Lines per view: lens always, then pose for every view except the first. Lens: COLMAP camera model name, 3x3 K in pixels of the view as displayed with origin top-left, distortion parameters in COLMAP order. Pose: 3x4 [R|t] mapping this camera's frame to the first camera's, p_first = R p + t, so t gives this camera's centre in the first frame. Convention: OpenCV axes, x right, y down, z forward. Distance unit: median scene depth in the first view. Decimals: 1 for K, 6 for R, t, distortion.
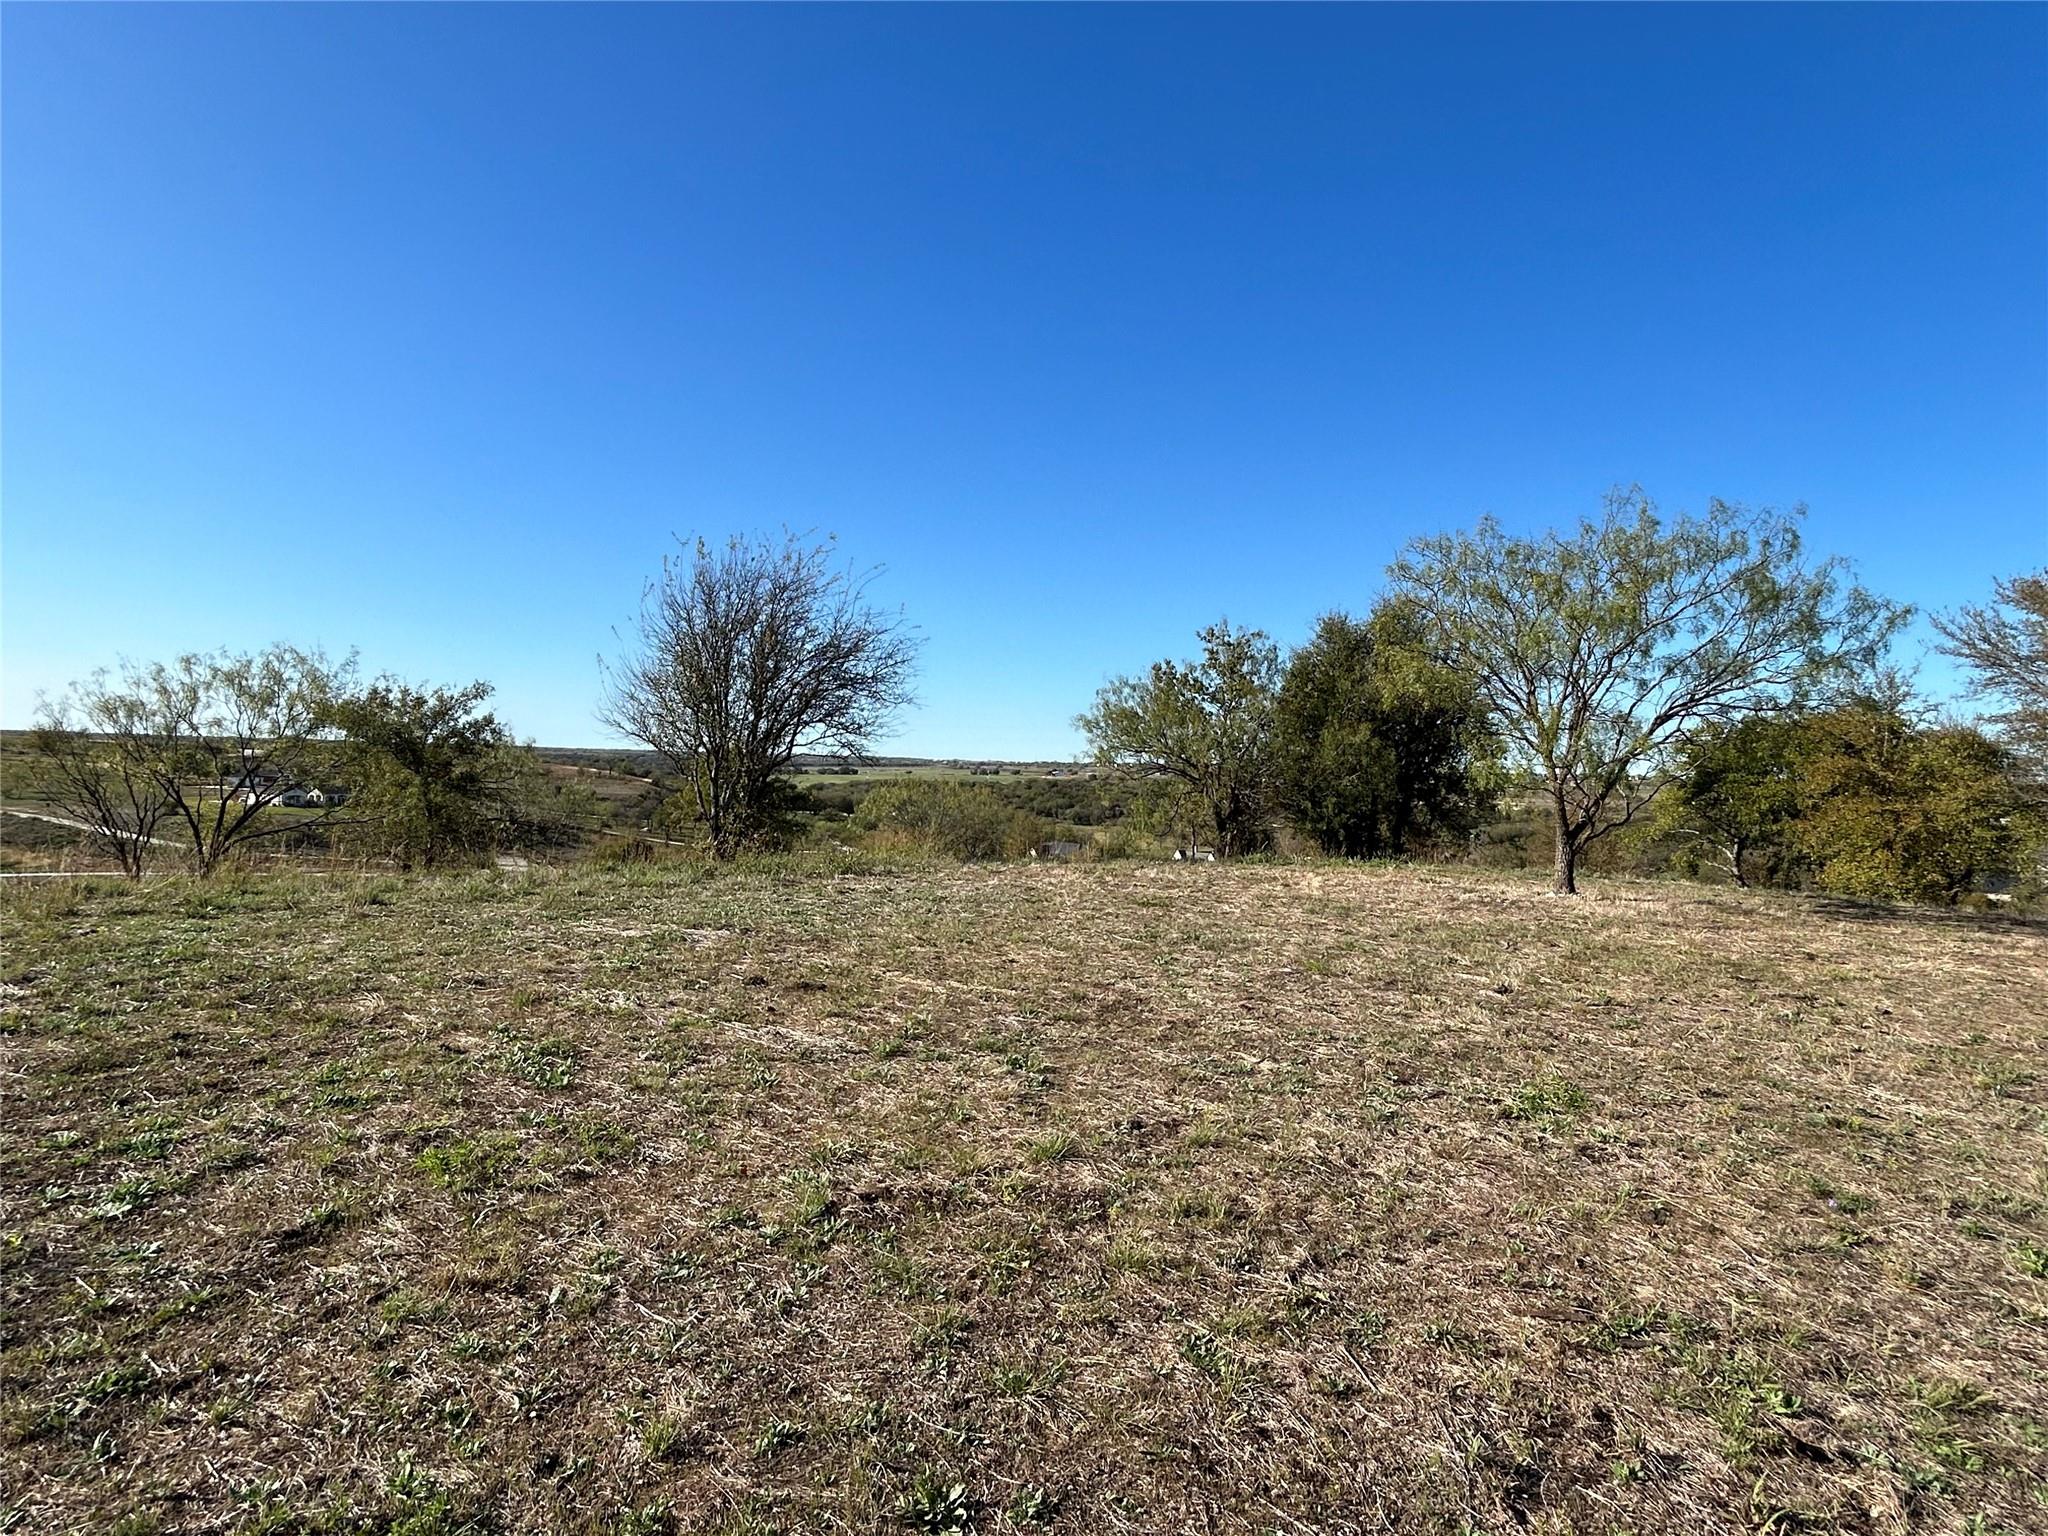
lens RADIAL K [[1070.3, 0, 1024.0], [0, 1070.3, 768.0], [0, 0, 1]] dist [-0.018830, 0.007234]
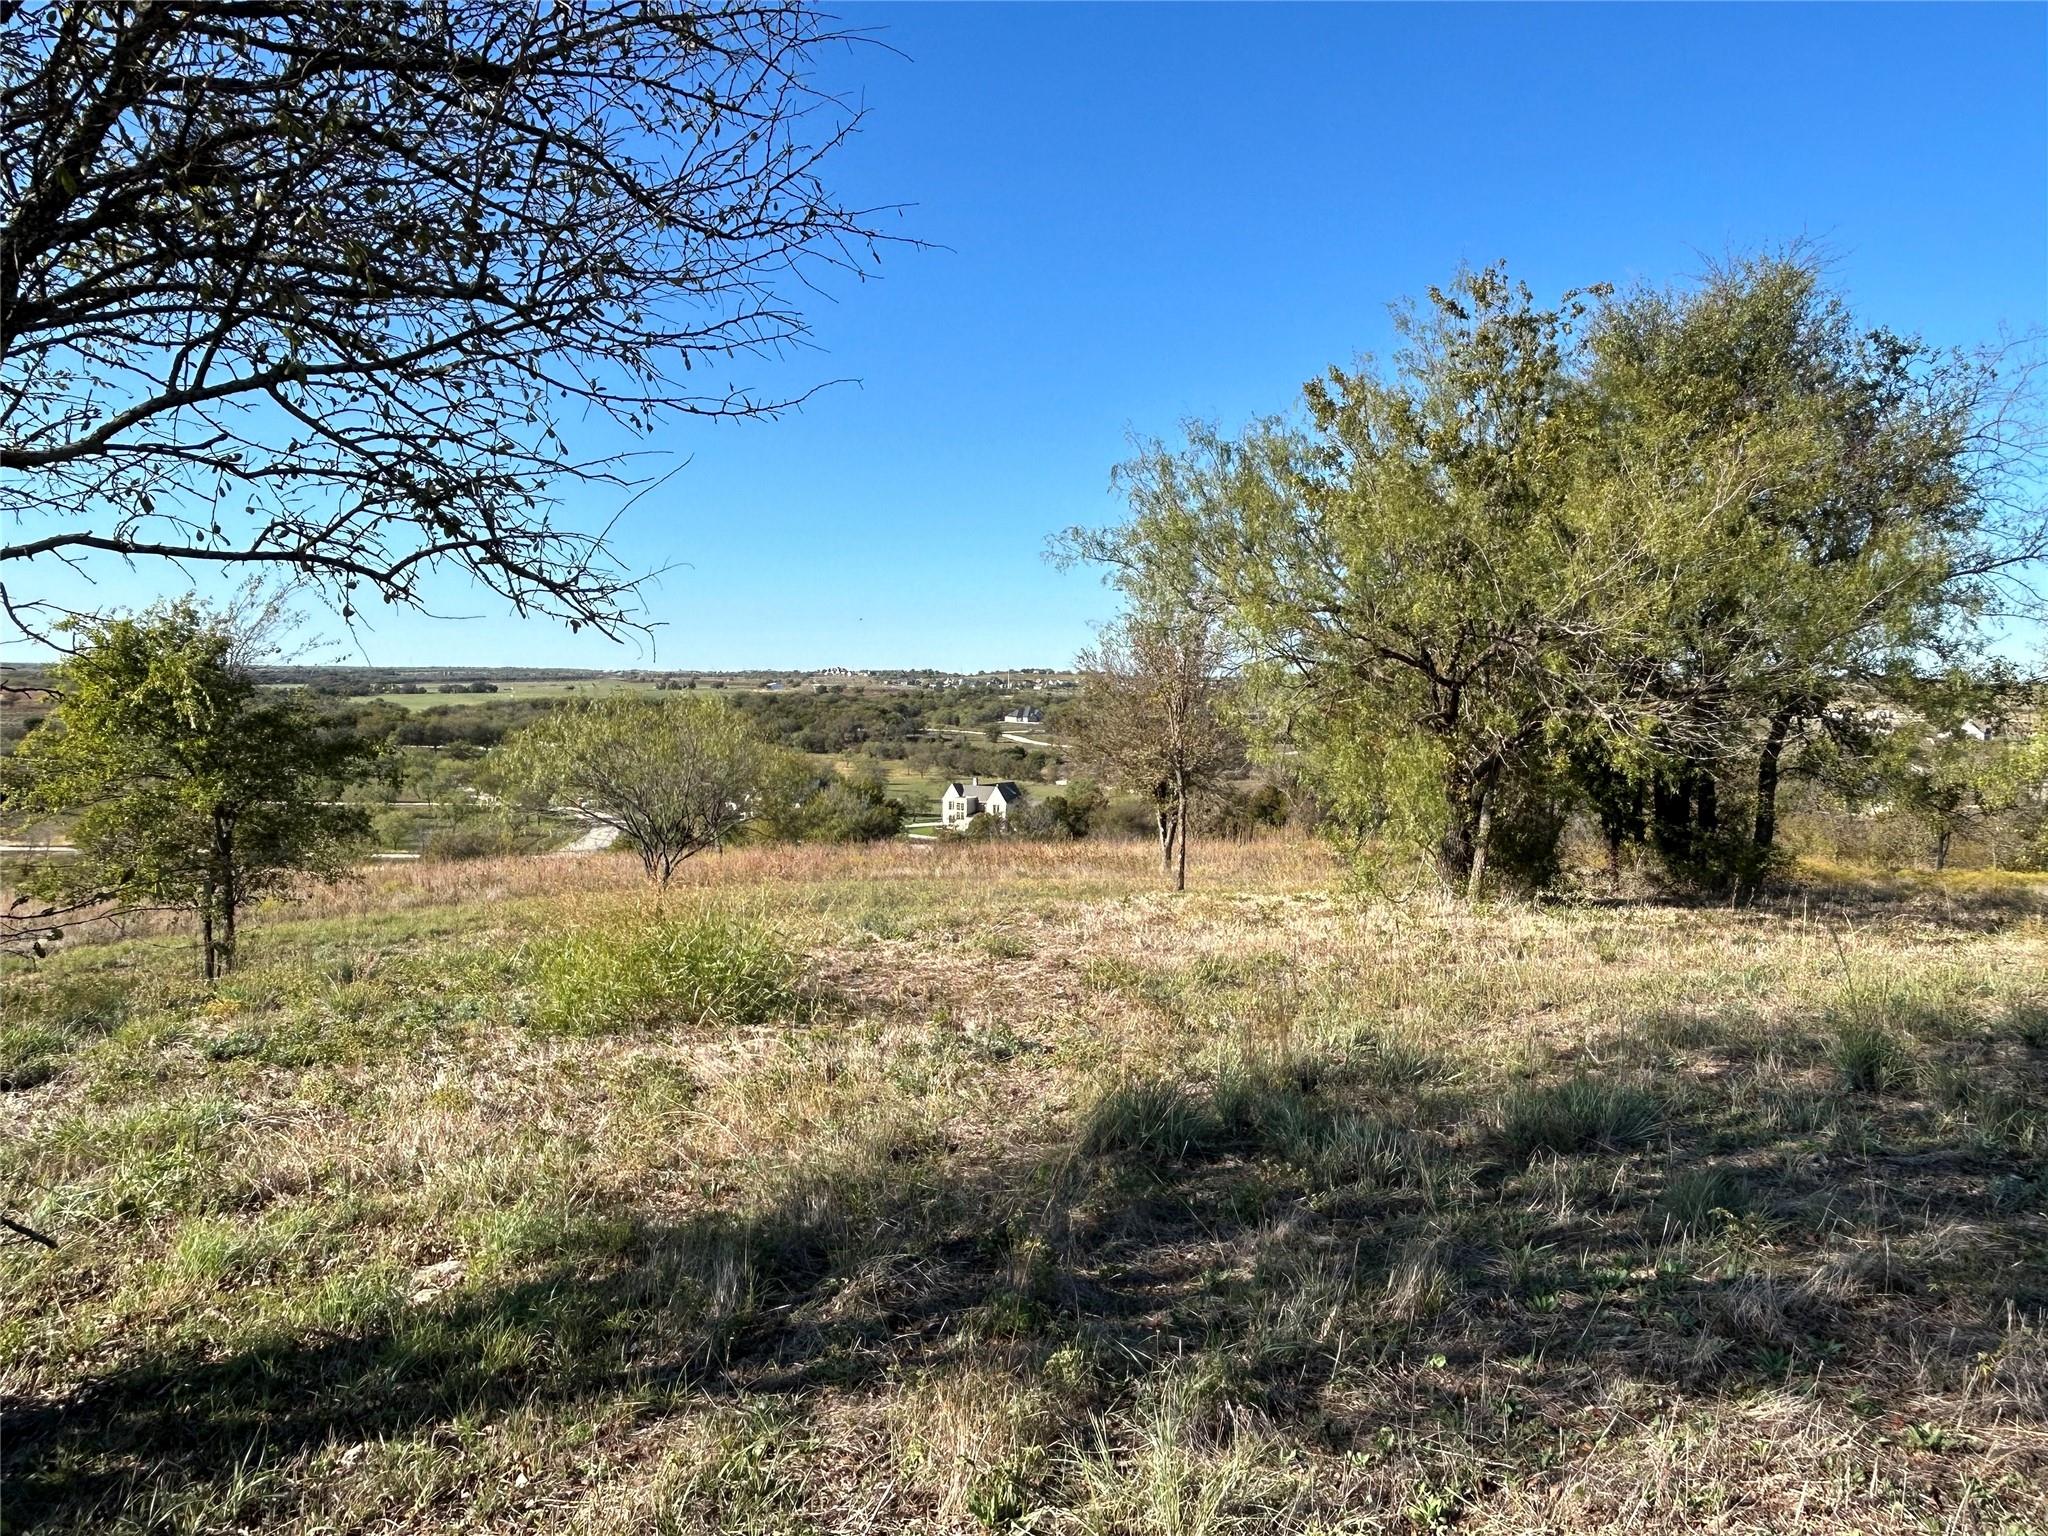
lens RADIAL K [[1357.9, 0, 1024.0], [0, 1357.9, 768.0], [0, 0, 1]] dist [0.011983, 0.005629]
pose [[0.976882, -0.033150, 0.211194, -0.072564], [0.018902, 0.997428, 0.069132, 0.003757], [-0.212943, -0.063542, 0.974996, 0.471608]]
